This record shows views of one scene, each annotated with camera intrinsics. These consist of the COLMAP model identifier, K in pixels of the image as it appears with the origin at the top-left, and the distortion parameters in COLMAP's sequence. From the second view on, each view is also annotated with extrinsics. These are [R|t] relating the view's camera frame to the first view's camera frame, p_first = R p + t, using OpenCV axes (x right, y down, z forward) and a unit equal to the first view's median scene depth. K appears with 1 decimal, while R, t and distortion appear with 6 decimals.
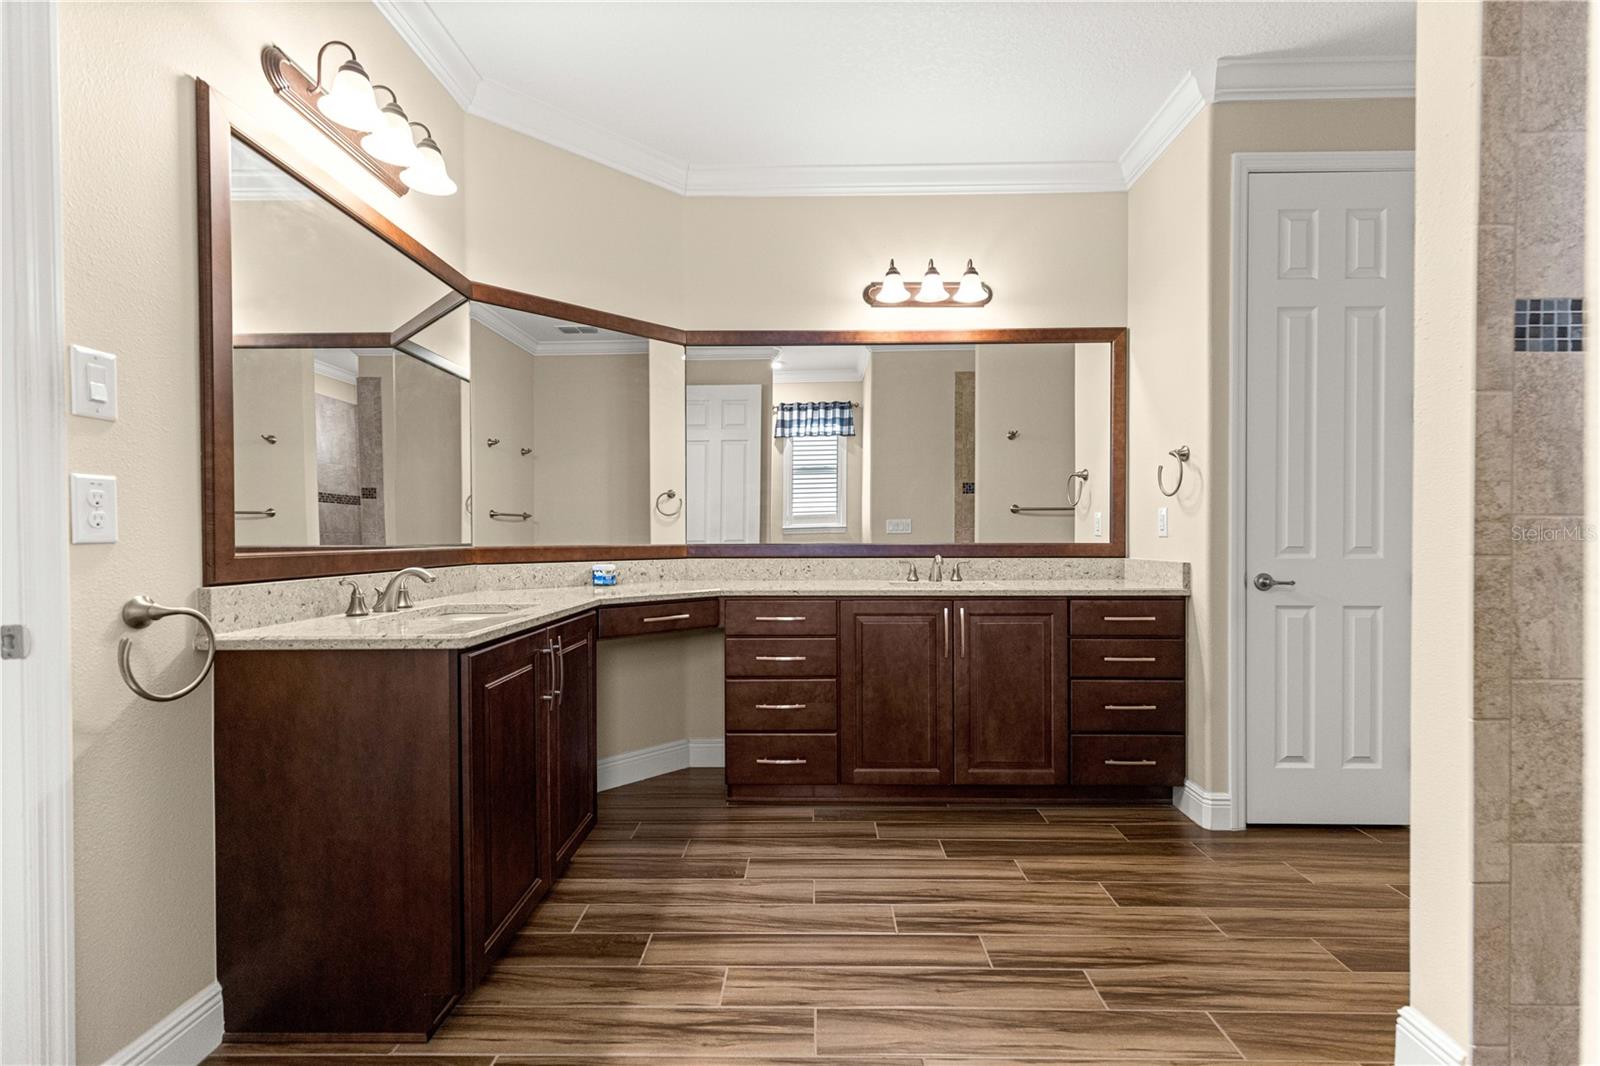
lens RADIAL K [[715.6, 0, 804.6], [0, 715.6, 539.3], [0, 0, 1]] dist [0.010910, -0.001168]
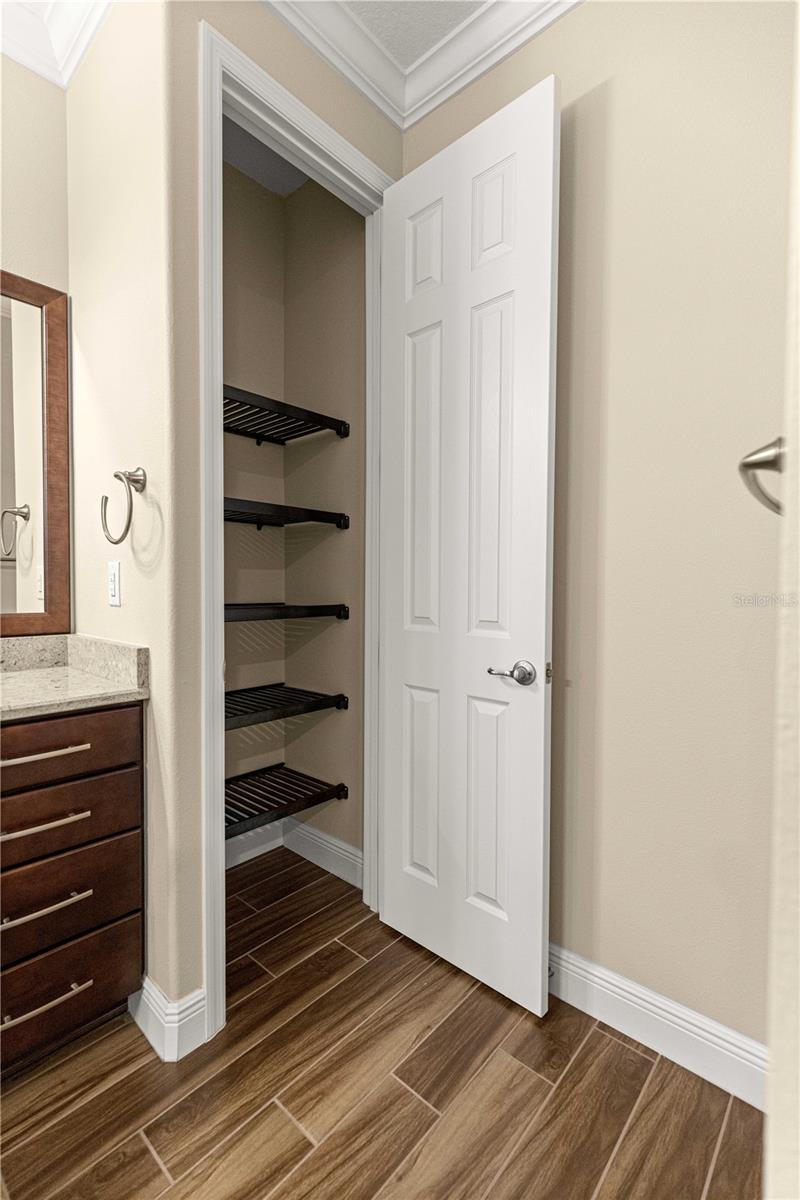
lens RADIAL K [[536.7, 0, 411.4], [0, 536.7, 596.6], [0, 0, 1]] dist [0.010910, -0.001168]
pose [[0.651229, -0.014881, 0.758735, 0.336536], [0.000260, 0.999812, 0.019385, -0.024407], [-0.758881, -0.012427, 0.651111, 0.523520]]
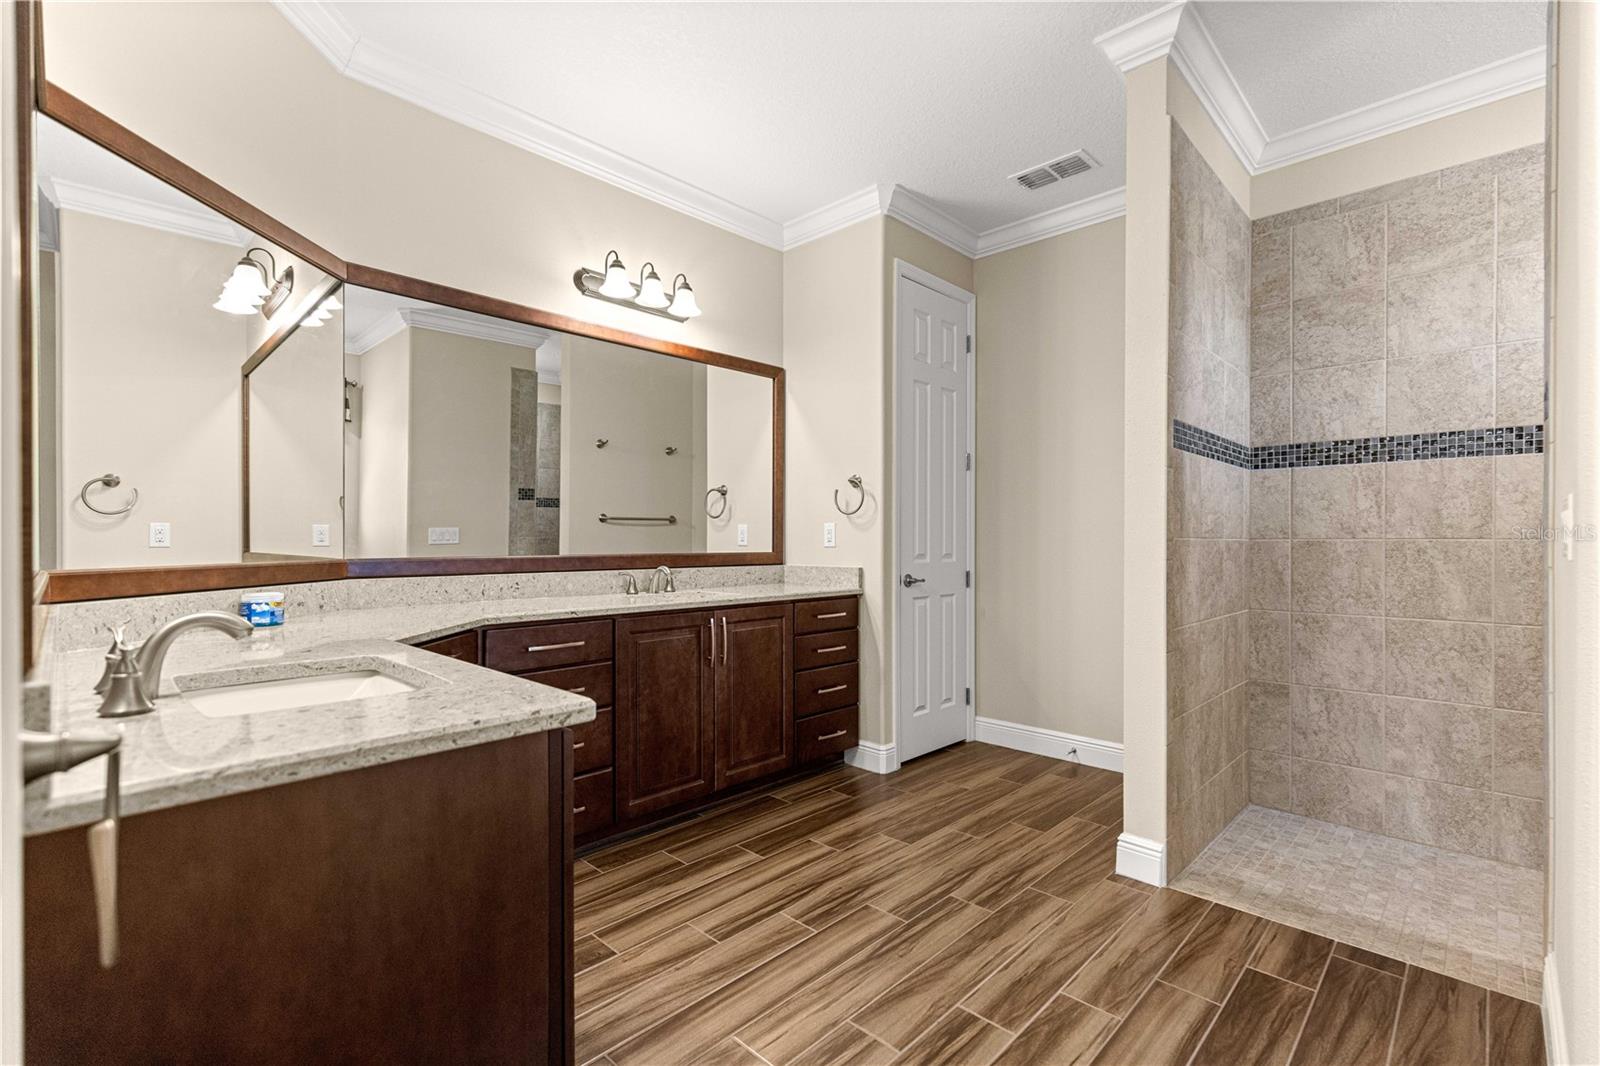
lens RADIAL K [[715.6, 0, 806.3], [0, 715.6, 541.0], [0, 0, 1]] dist [0.010910, -0.001168]
pose [[0.685210, 0.002633, 0.728341, -0.469929], [0.003078, 0.999974, -0.006511, -0.006809], [-0.728339, 0.006703, 0.685184, 0.217427]]
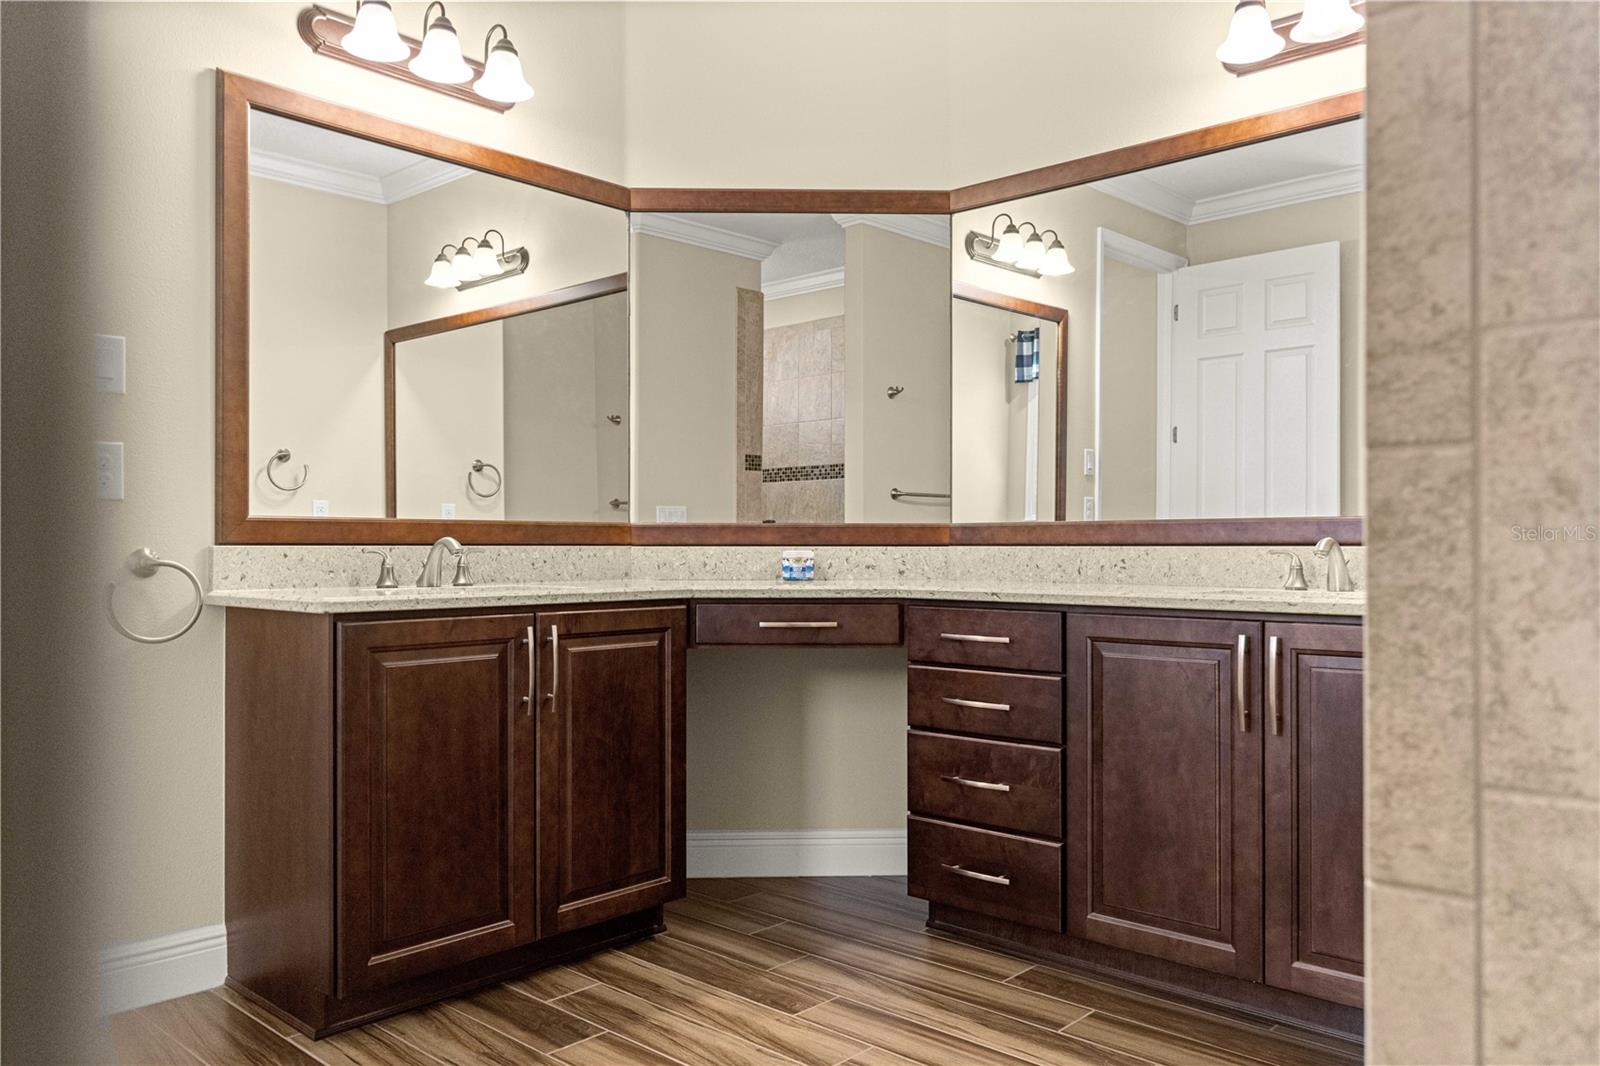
lens RADIAL K [[1178.3, 0, 803.7], [0, 1178.3, 536.4], [0, 0, 1]] dist [-0.004398, 0.010956]
pose [[0.743588, -0.003138, -0.668631, 0.553353], [-0.005661, 0.999924, -0.010988, 0.038368], [0.668615, 0.011956, 0.743513, 0.167753]]
